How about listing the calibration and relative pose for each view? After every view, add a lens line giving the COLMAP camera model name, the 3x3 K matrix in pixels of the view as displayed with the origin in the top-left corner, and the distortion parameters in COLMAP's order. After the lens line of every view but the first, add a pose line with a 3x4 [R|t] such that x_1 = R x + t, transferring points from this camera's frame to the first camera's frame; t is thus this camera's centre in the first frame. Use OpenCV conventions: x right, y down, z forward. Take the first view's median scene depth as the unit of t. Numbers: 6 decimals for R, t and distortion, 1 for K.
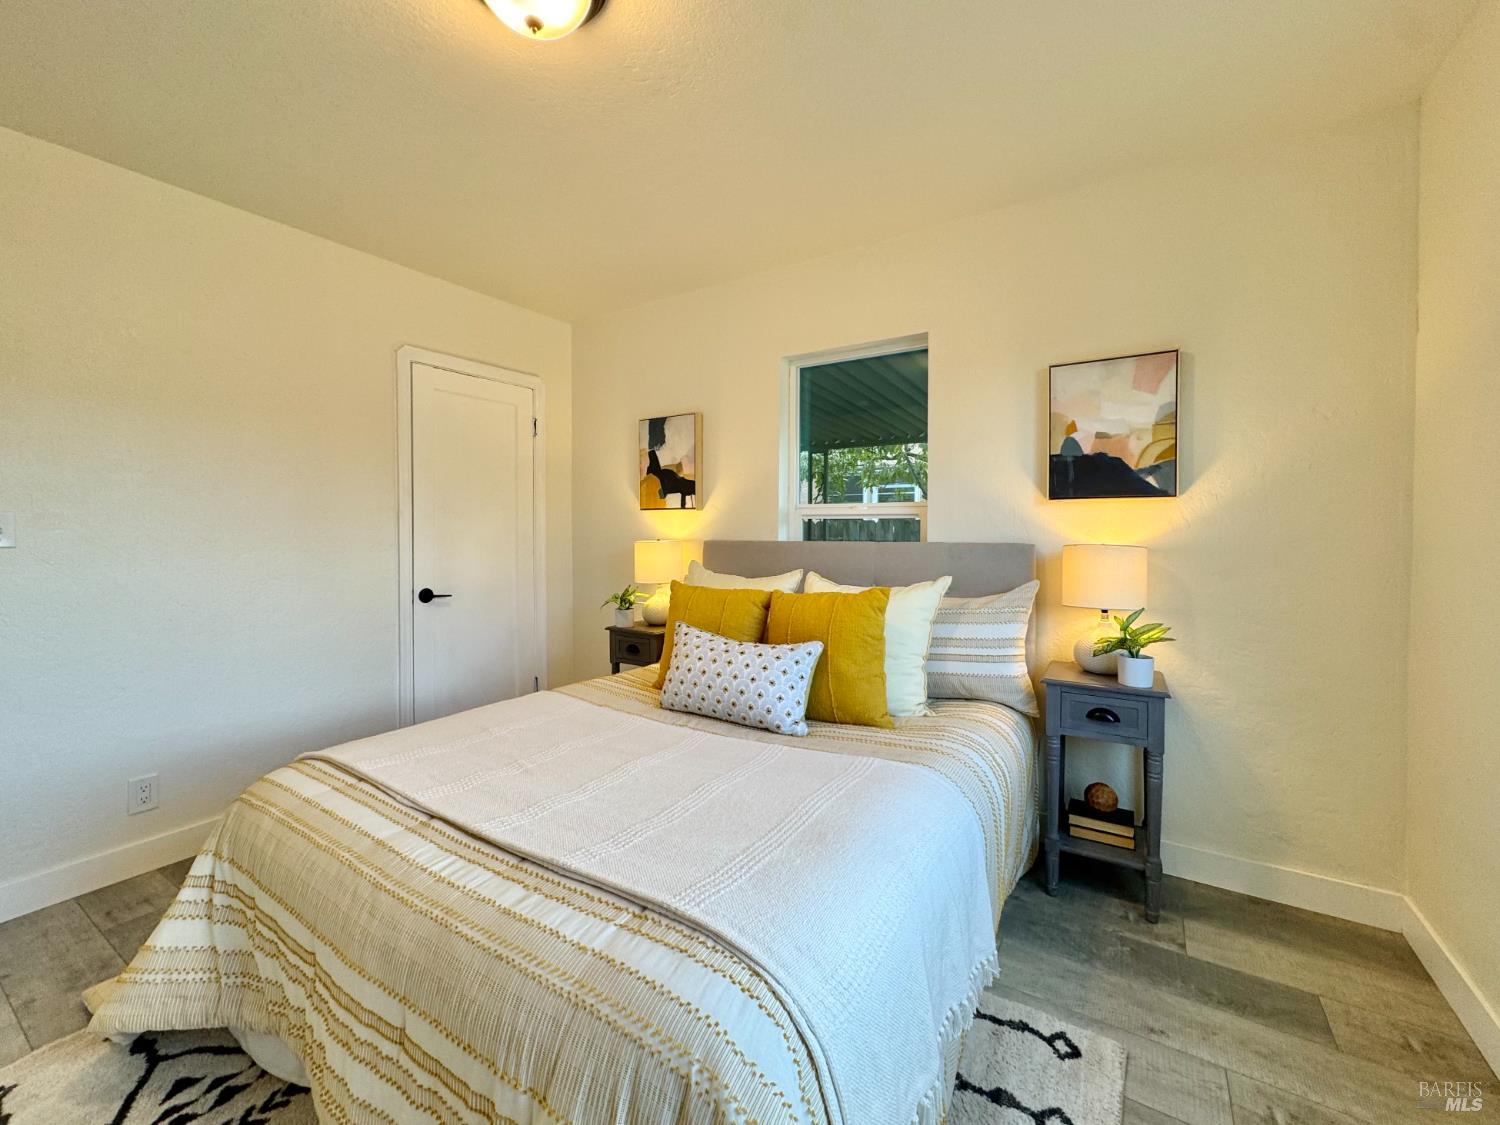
lens RADIAL K [[614.2, 0, 745.5], [0, 614.2, 542.6], [0, 0, 1]] dist [-0.000808, 0.000054]
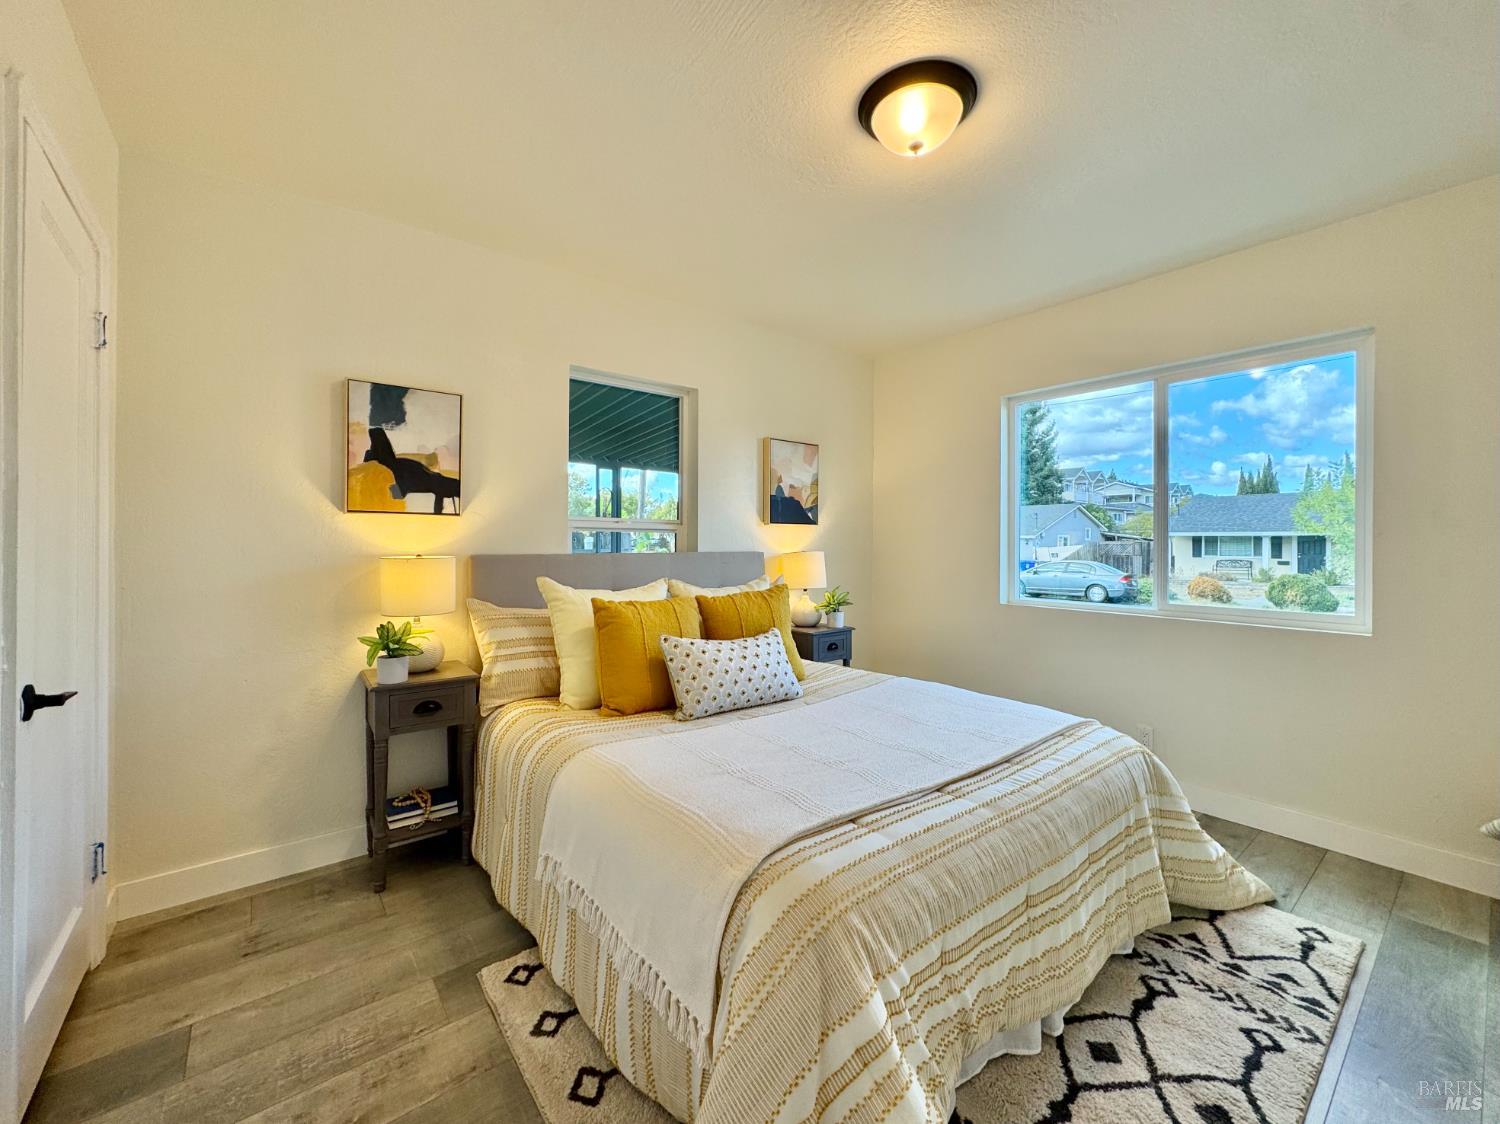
lens RADIAL K [[604.5, 0, 751.8], [0, 604.5, 550.3], [0, 0, 1]] dist [-0.000578, 0.000142]
pose [[0.322002, -0.011281, 0.946672, -0.770730], [0.016232, 0.999848, 0.006394, -0.009569], [-0.946600, 0.013308, 0.322136, 0.433566]]
